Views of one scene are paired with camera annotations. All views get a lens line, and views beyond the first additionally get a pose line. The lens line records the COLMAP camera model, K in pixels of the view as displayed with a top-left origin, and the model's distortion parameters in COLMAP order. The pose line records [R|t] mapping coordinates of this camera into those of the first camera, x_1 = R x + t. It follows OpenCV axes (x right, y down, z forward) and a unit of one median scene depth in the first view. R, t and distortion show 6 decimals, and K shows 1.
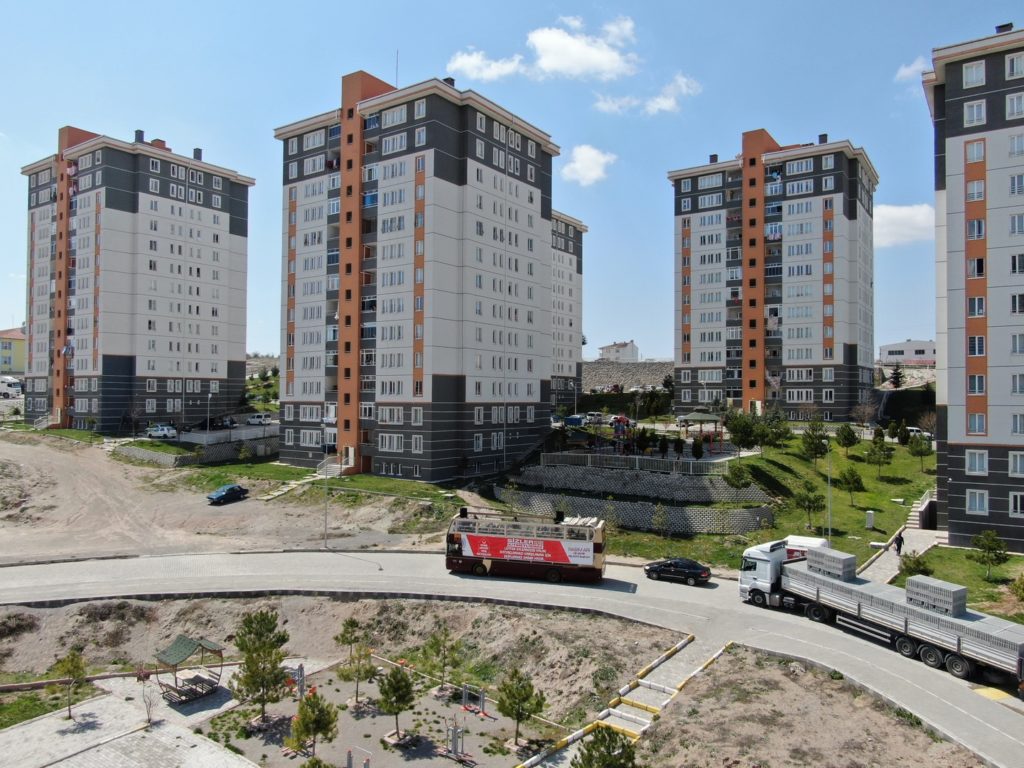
lens RADIAL K [[734.2, 0, 513.6], [0, 734.2, 396.2], [0, 0, 1]] dist [-0.019080, 0.006518]
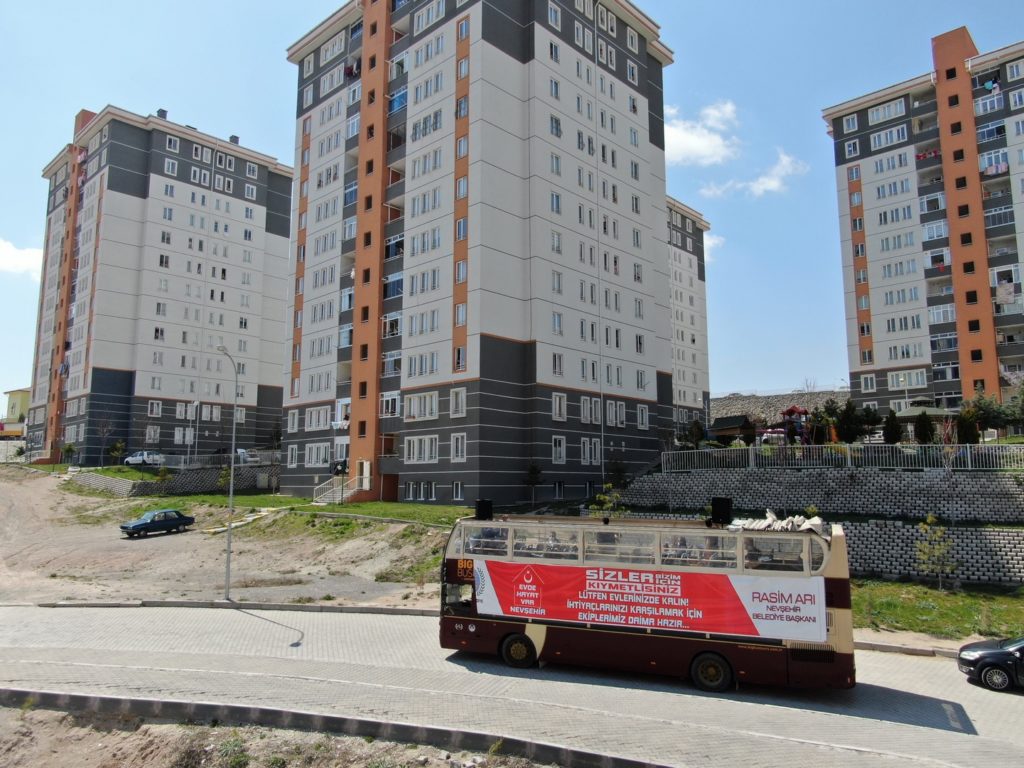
lens RADIAL K [[734.2, 0, 513.6], [0, 734.2, 396.2], [0, 0, 1]] dist [-0.019080, 0.006518]
pose [[0.988199, -0.026269, -0.150905, 0.008880], [0.007881, 0.992600, -0.121174, 0.088457], [0.152971, 0.118555, 0.981094, 0.355137]]
